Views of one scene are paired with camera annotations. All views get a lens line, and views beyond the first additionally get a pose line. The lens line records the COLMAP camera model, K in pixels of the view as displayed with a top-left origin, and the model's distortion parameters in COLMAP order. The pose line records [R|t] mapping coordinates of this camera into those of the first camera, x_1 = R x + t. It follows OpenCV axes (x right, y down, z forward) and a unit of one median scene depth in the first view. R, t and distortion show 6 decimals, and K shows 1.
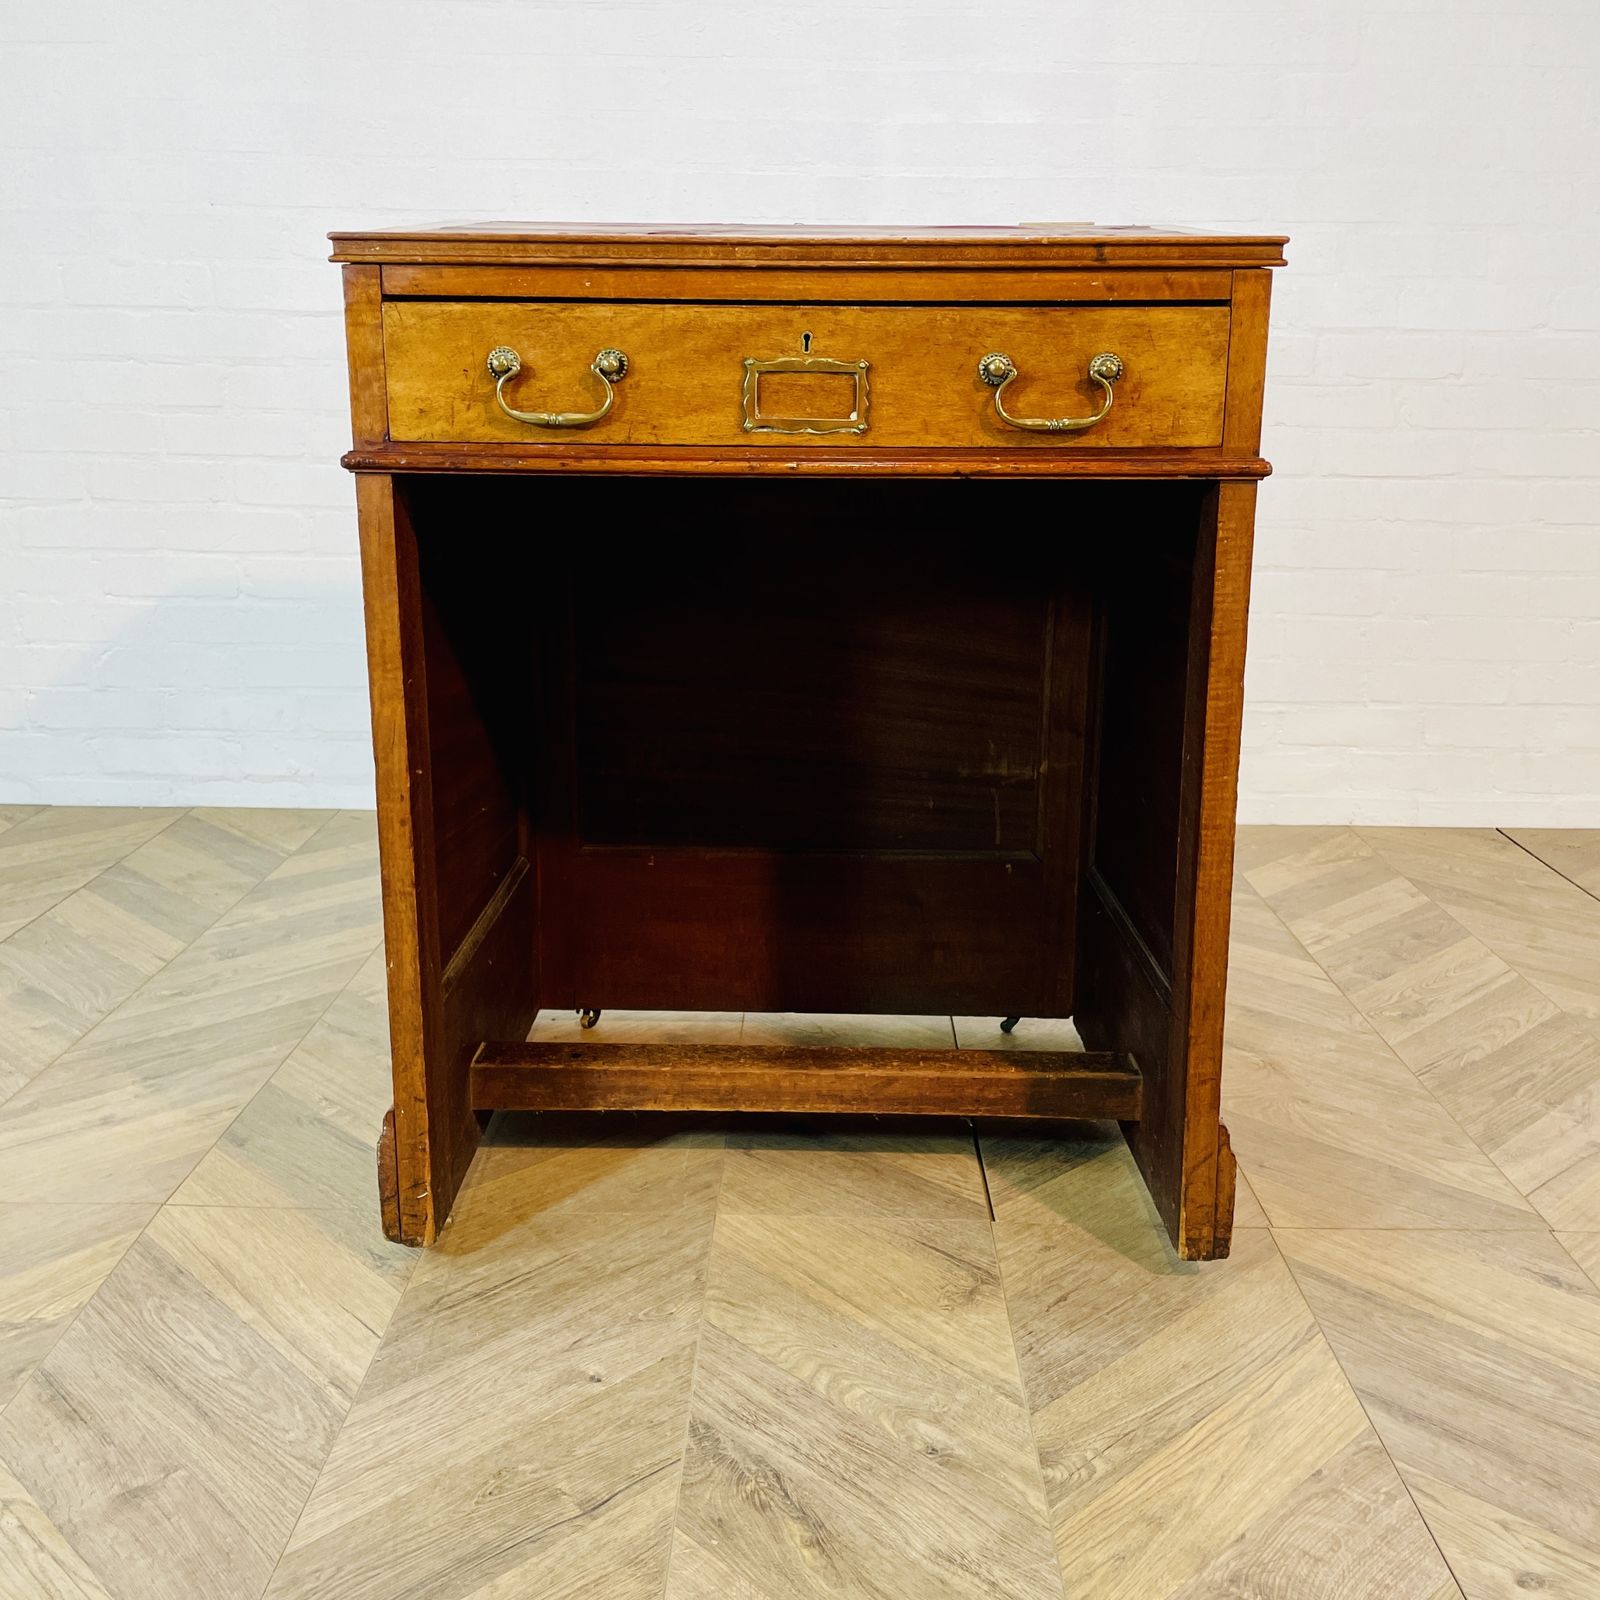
lens RADIAL K [[1656.1, 0, 802.7], [0, 1656.1, 783.0], [0, 0, 1]] dist [0.092547, -0.121458]
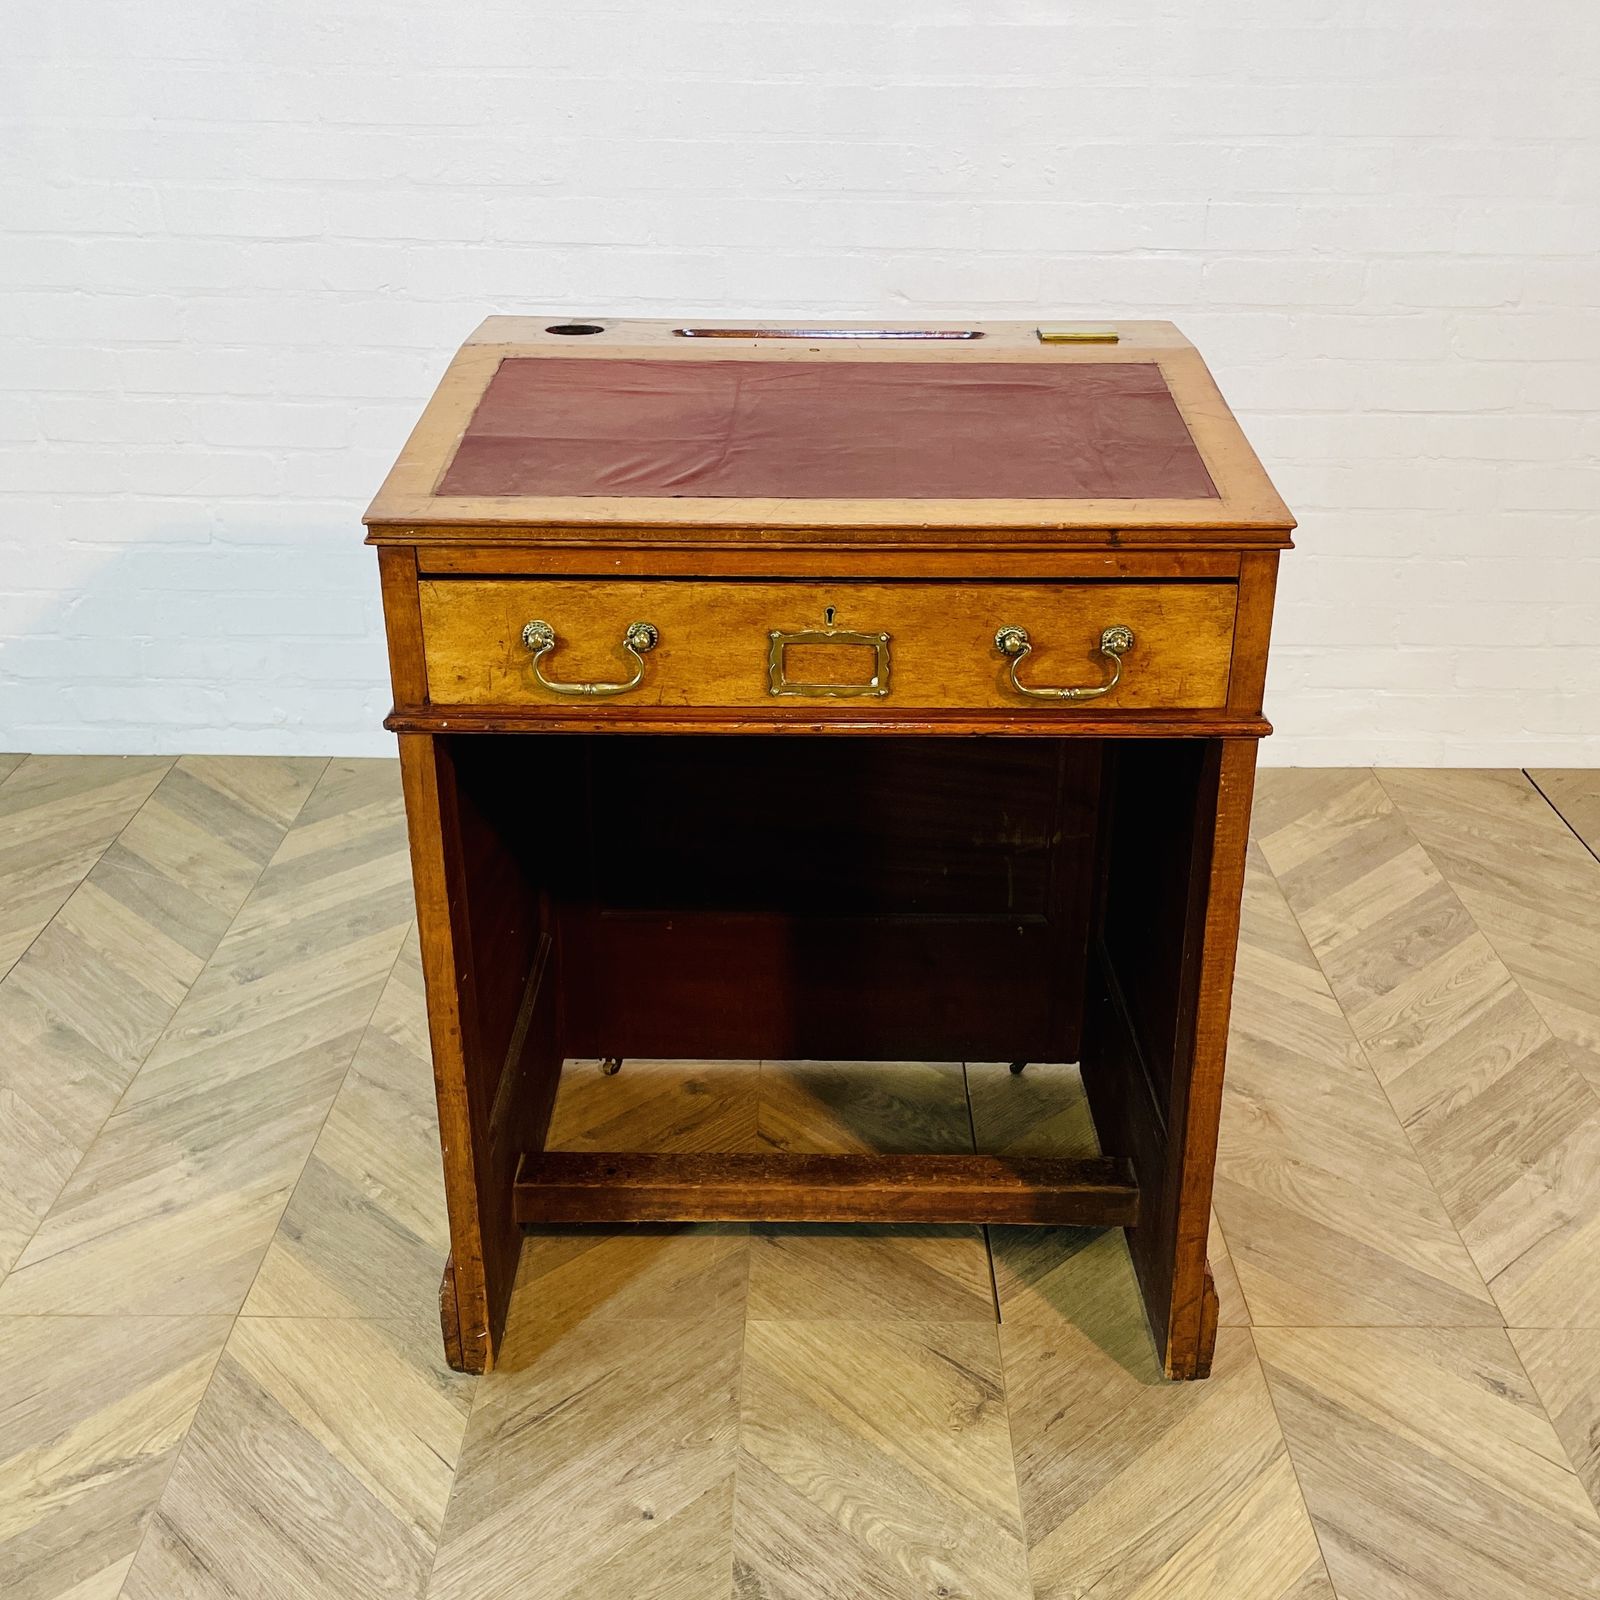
lens RADIAL K [[1849.6, 0, 819.5], [0, 1849.6, 841.7], [0, 0, 1]] dist [0.095511, -0.131039]
pose [[0.999906, -0.007771, 0.011314, -0.016367], [0.005277, 0.978578, 0.205810, -0.326187], [-0.012671, -0.205731, 0.978527, -0.140736]]
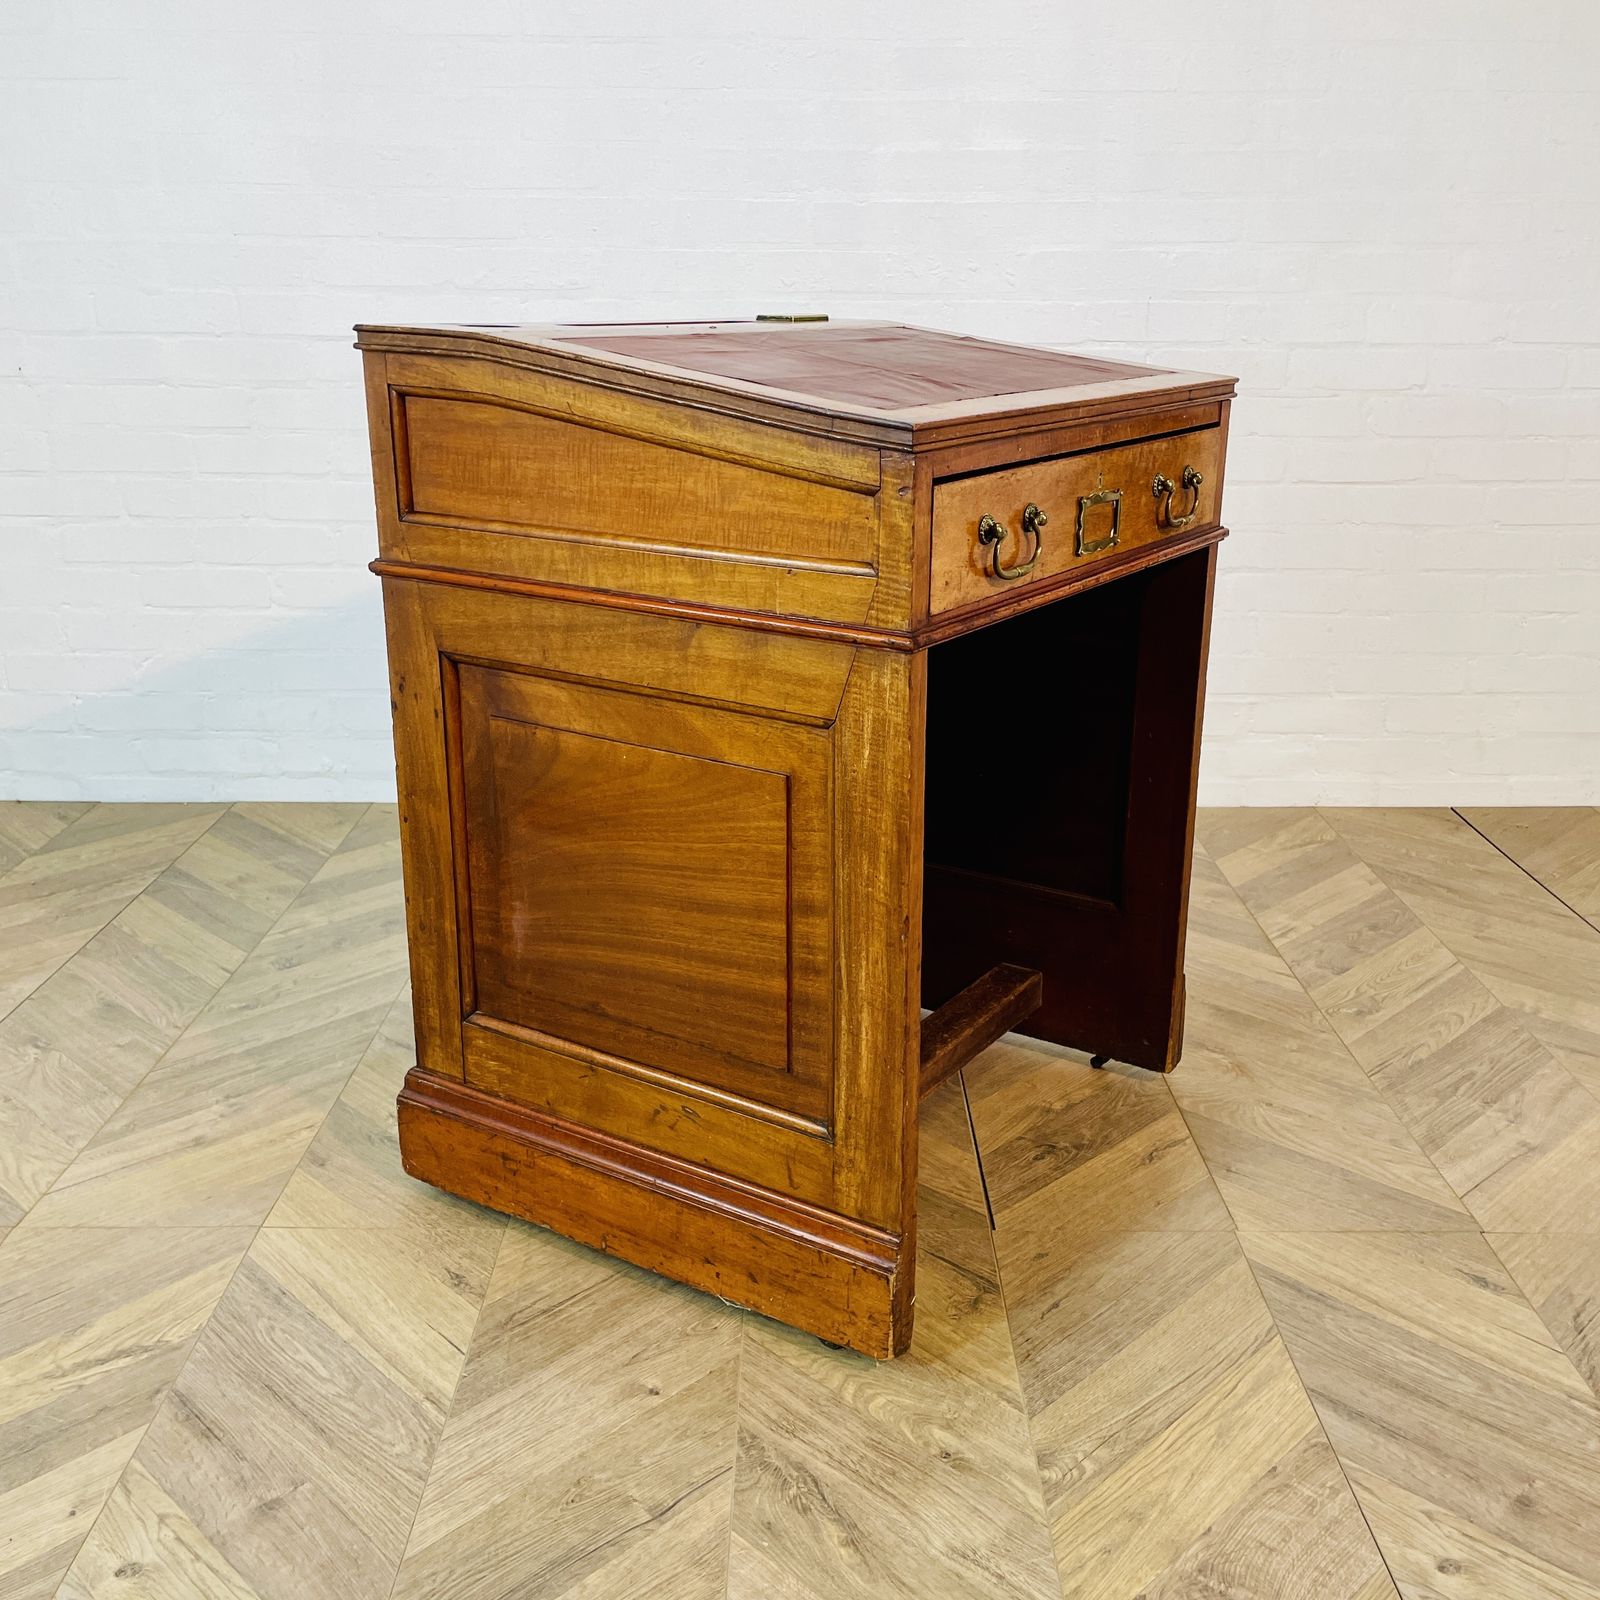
lens RADIAL K [[1628.9, 0, 802.8], [0, 1628.9, 795.4], [0, 0, 1]] dist [0.087586, -0.115263]
pose [[0.999880, -0.012467, 0.009187, -0.023944], [0.011790, 0.997445, 0.070455, -0.124156], [-0.010041, -0.070339, 0.997473, -0.100229]]
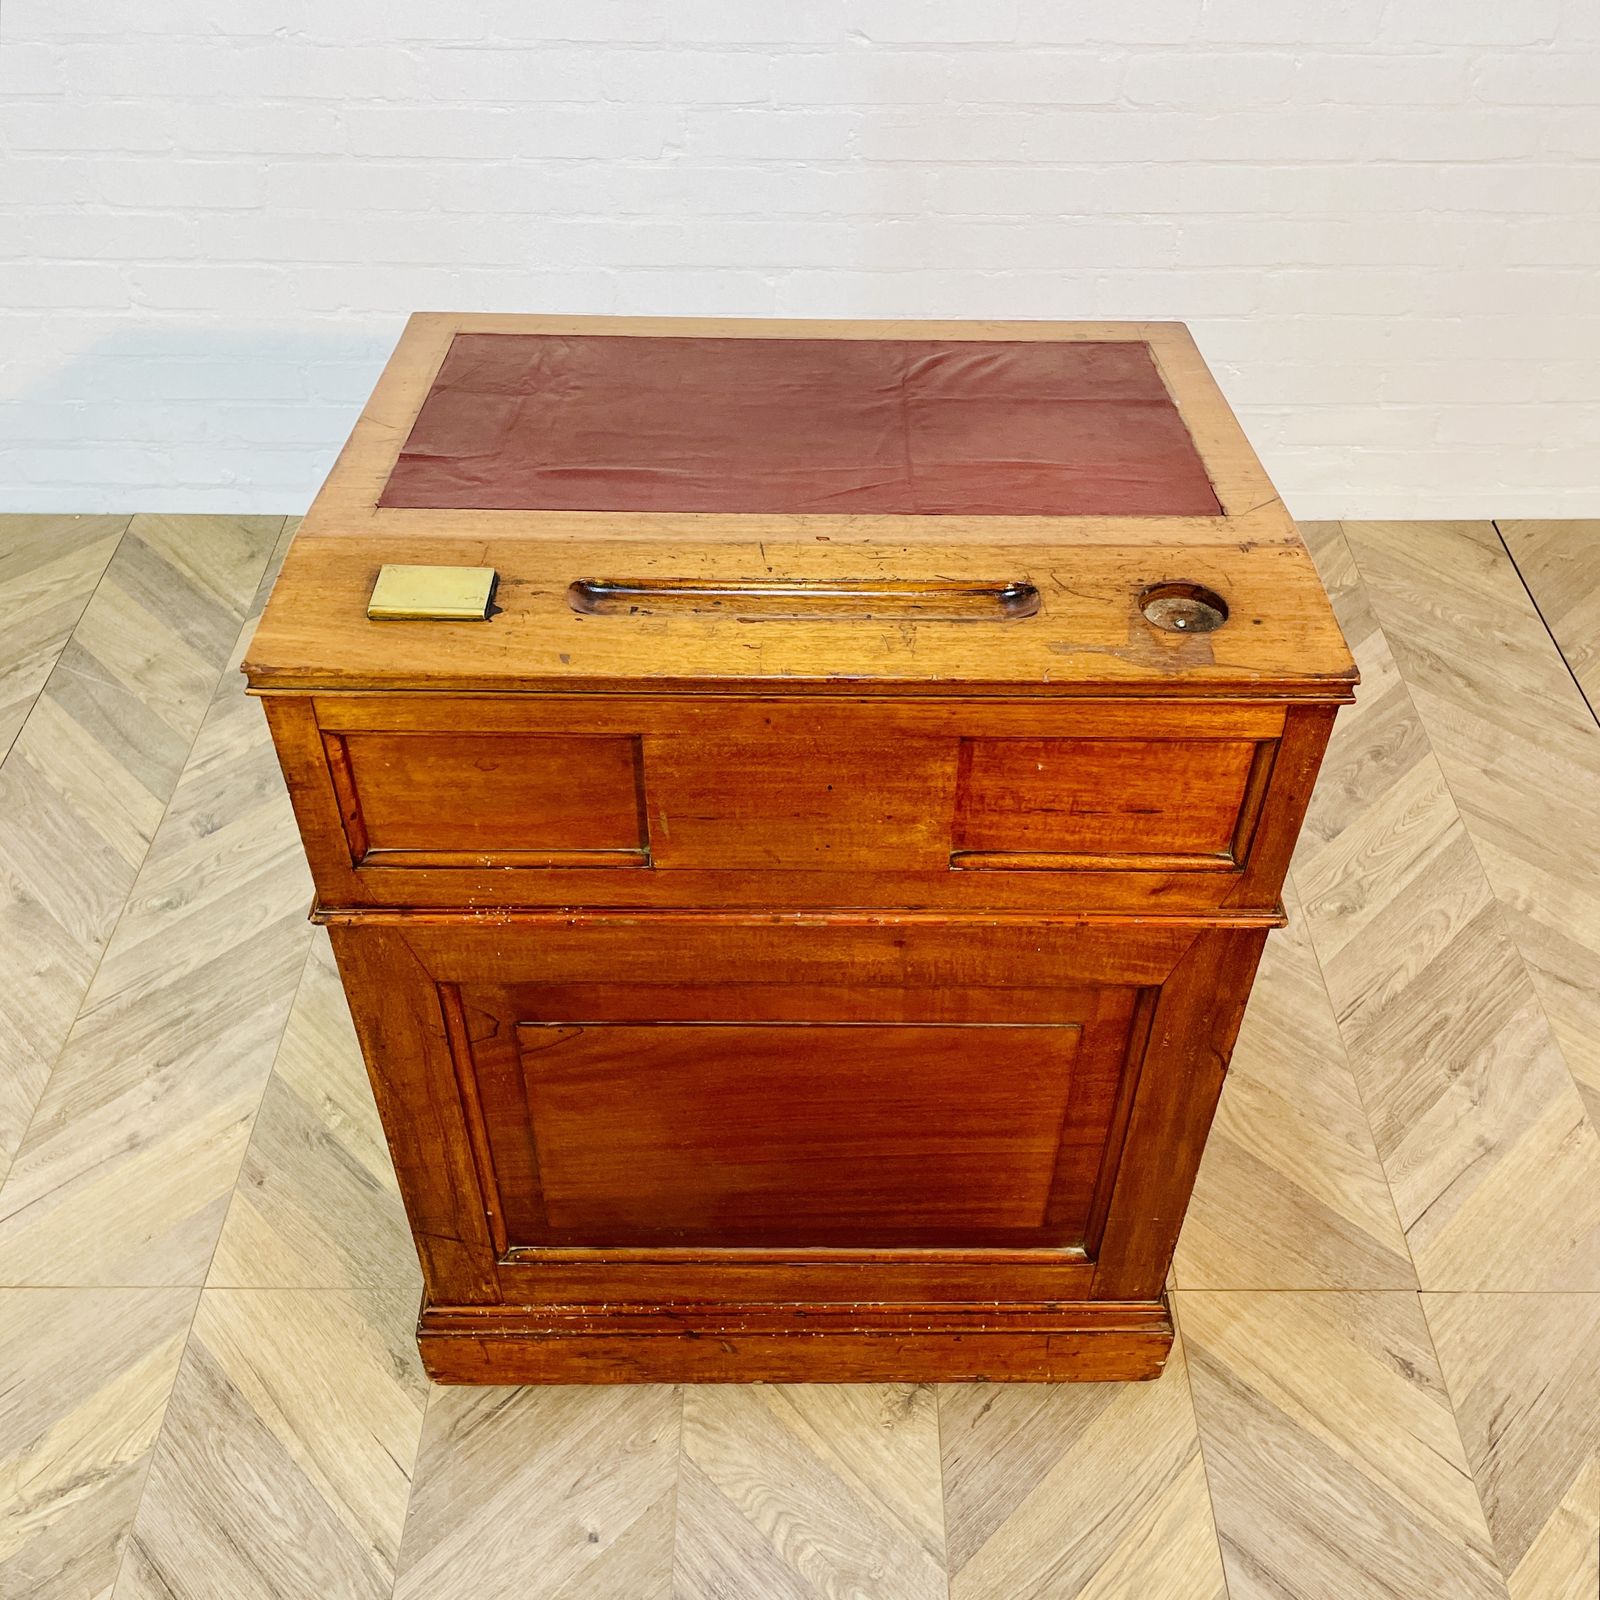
lens RADIAL K [[1636.0, 0, 809.7], [0, 1636.0, 794.6], [0, 0, 1]] dist [0.085708, -0.113083]
pose [[0.999885, -0.014927, 0.002494, 0.034619], [0.011728, 0.868412, 0.495704, -0.646191], [-0.009565, -0.495618, 0.868488, 0.206401]]
